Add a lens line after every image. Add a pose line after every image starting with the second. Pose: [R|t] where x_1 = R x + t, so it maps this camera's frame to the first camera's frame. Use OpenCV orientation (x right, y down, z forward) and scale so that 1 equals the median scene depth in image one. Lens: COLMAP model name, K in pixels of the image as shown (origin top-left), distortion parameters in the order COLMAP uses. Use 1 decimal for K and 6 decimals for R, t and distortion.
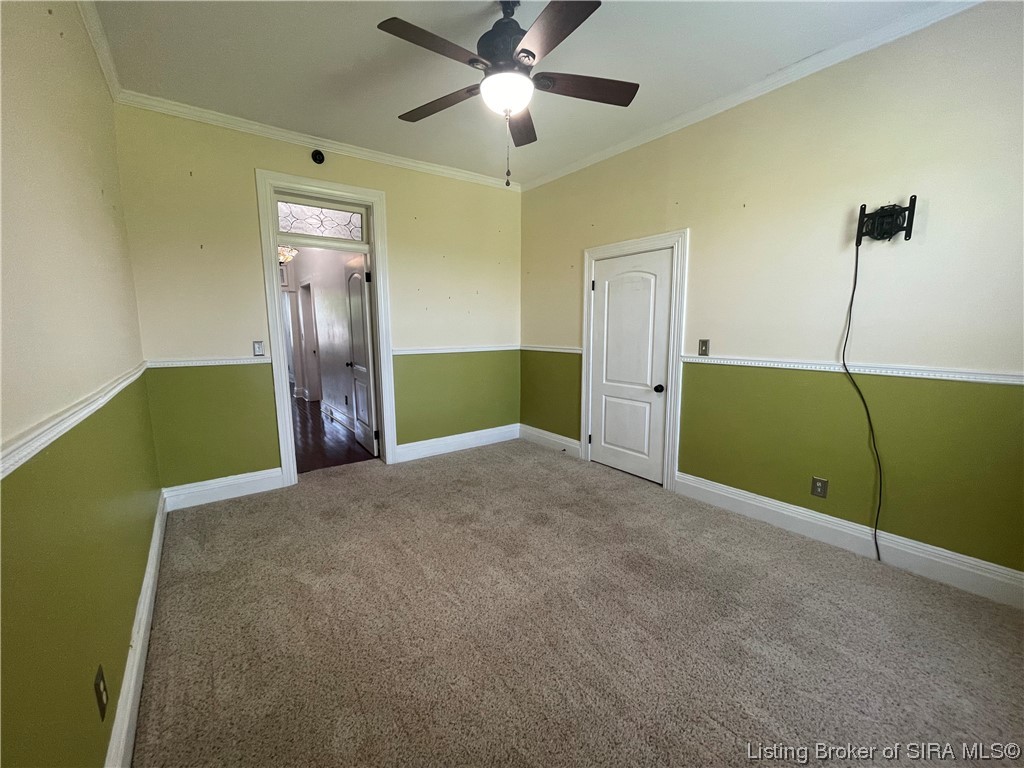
lens RADIAL K [[413.0, 0, 506.5], [0, 413.0, 385.6], [0, 0, 1]] dist [-0.002375, 0.000746]
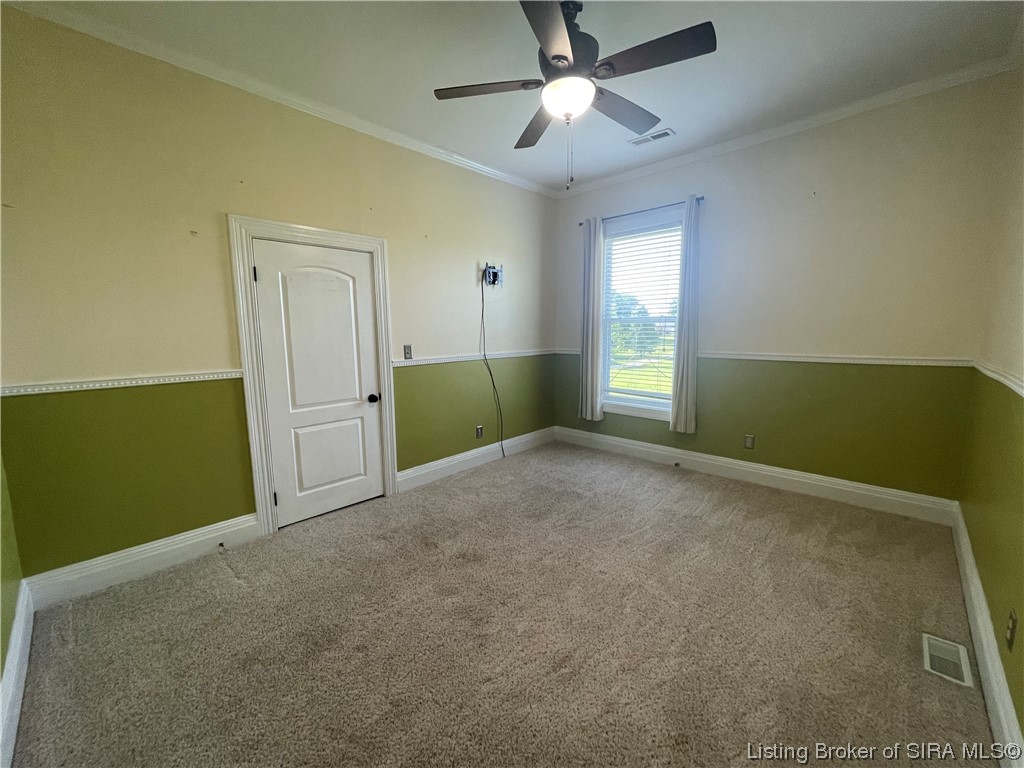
lens RADIAL K [[413.0, 0, 507.5], [0, 413.0, 385.5], [0, 0, 1]] dist [-0.002375, 0.000746]
pose [[-0.167497, -0.127281, 0.977622, -0.628249], [0.152858, 0.976286, 0.153297, -0.124402], [-0.973950, 0.175115, -0.144069, 0.854802]]
